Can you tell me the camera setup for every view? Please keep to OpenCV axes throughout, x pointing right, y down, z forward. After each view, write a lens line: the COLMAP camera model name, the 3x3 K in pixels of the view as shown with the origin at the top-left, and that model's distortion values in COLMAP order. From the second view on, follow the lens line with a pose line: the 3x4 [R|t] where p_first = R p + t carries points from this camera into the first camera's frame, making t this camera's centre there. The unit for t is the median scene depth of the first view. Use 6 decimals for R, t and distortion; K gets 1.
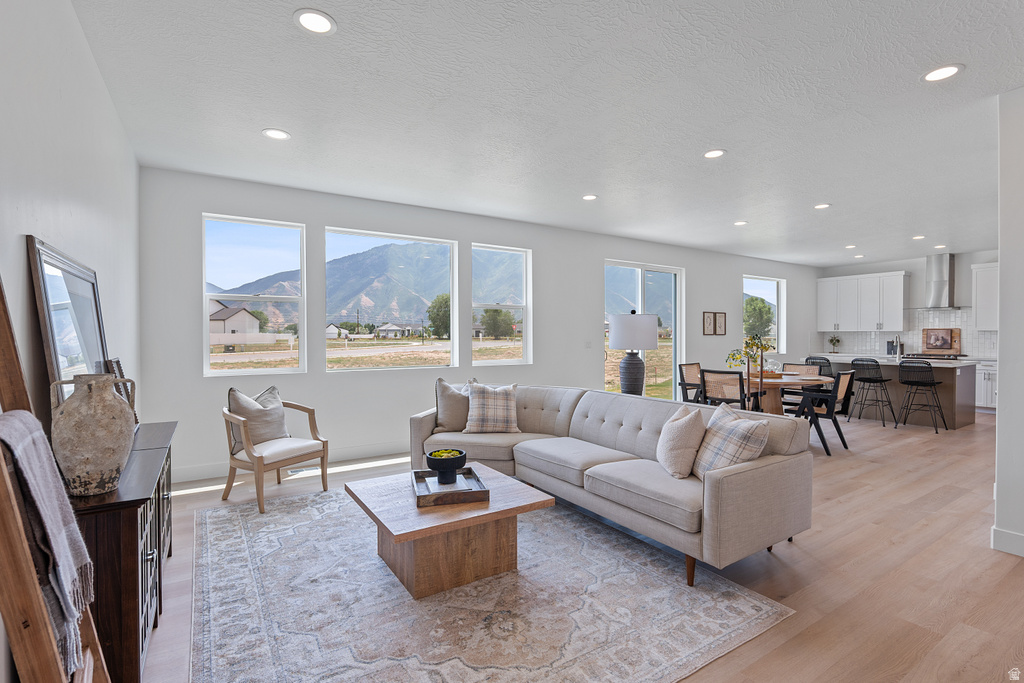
lens RADIAL K [[482.2, 0, 517.5], [0, 482.2, 337.5], [0, 0, 1]] dist [-0.008596, -0.001053]
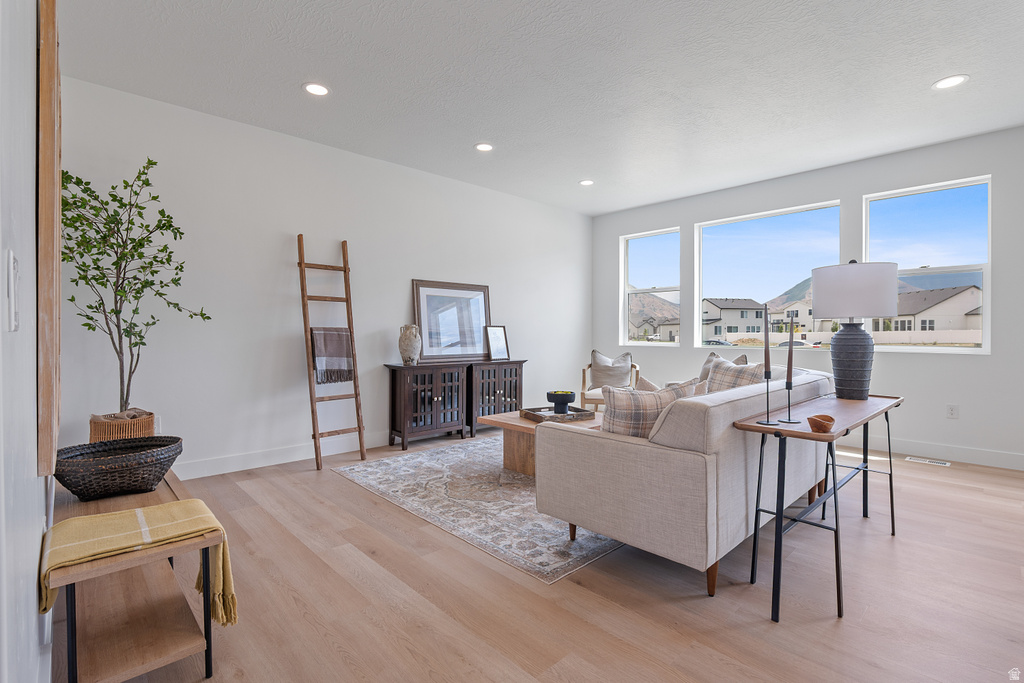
lens RADIAL K [[482.2, 0, 512.9], [0, 482.2, 337.3], [0, 0, 1]] dist [-0.008596, -0.001053]
pose [[0.173822, 0.007329, -0.984750, 0.373586], [-0.004748, 0.999967, 0.006604, 0.022602], [0.984766, 0.003528, 0.173851, 0.194102]]
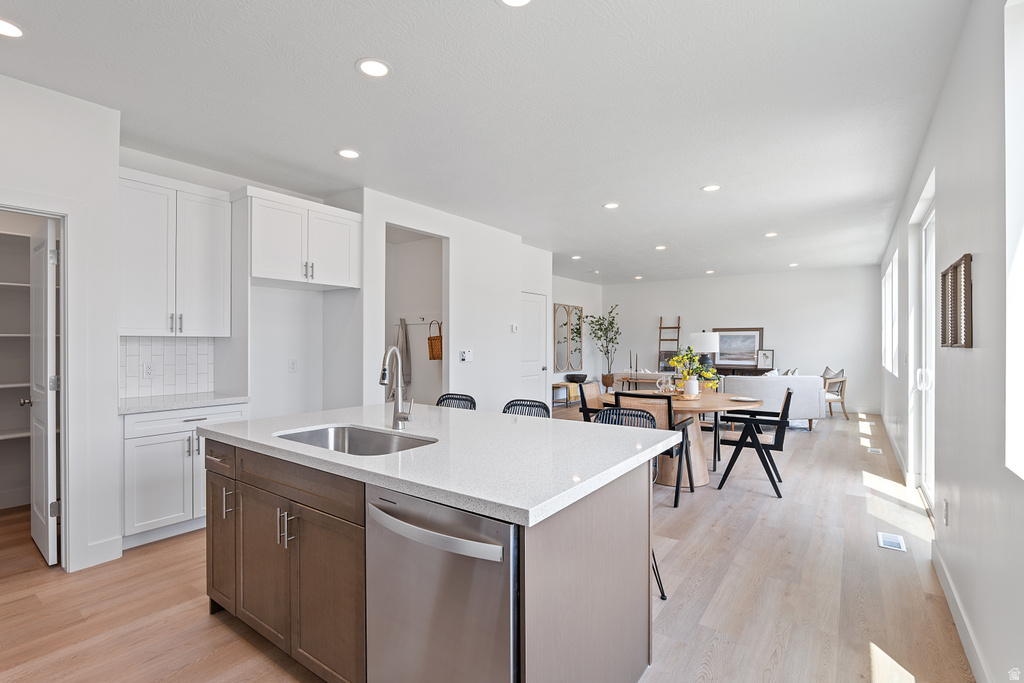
lens RADIAL K [[482.2, 0, 511.8], [0, 482.2, 341.4], [0, 0, 1]] dist [-0.008596, -0.001053]
pose [[-0.930463, -0.000550, -0.366386, 0.708976], [-0.001823, 0.999993, 0.003128, -0.010042], [0.366382, 0.003579, -0.930458, 1.097107]]
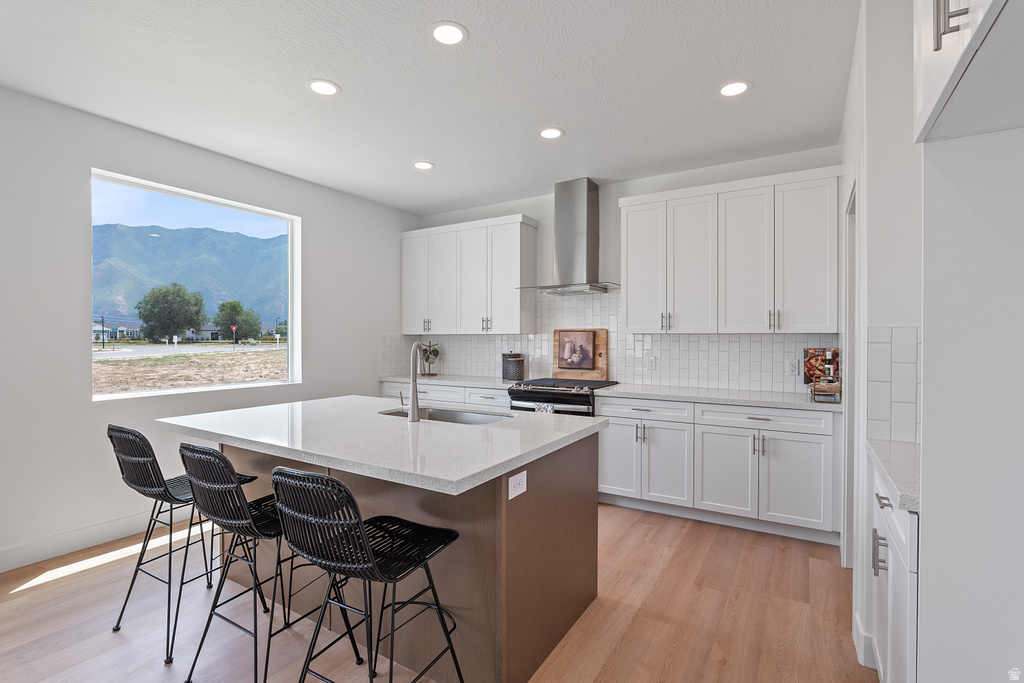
lens RADIAL K [[482.2, 0, 511.5], [0, 482.2, 339.7], [0, 0, 1]] dist [-0.008596, -0.001053]
pose [[0.904132, -0.001392, 0.427251, 0.604059], [0.001815, 0.999998, -0.000584, -0.007626], [-0.427250, 0.001303, 0.904133, 0.569882]]
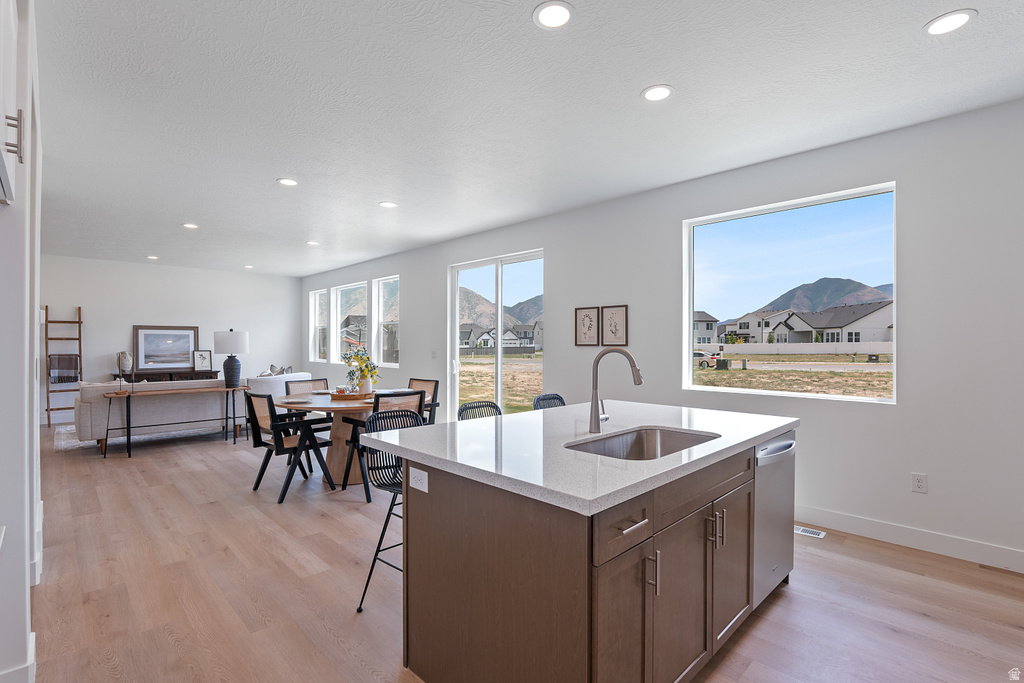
lens RADIAL K [[482.2, 0, 517.8], [0, 482.2, 341.9], [0, 0, 1]] dist [-0.008596, -0.001053]
pose [[0.200300, -0.002324, -0.979732, 0.908234], [-0.005793, 0.999977, -0.003557, -0.006810], [0.979718, 0.006388, 0.200281, 0.737565]]
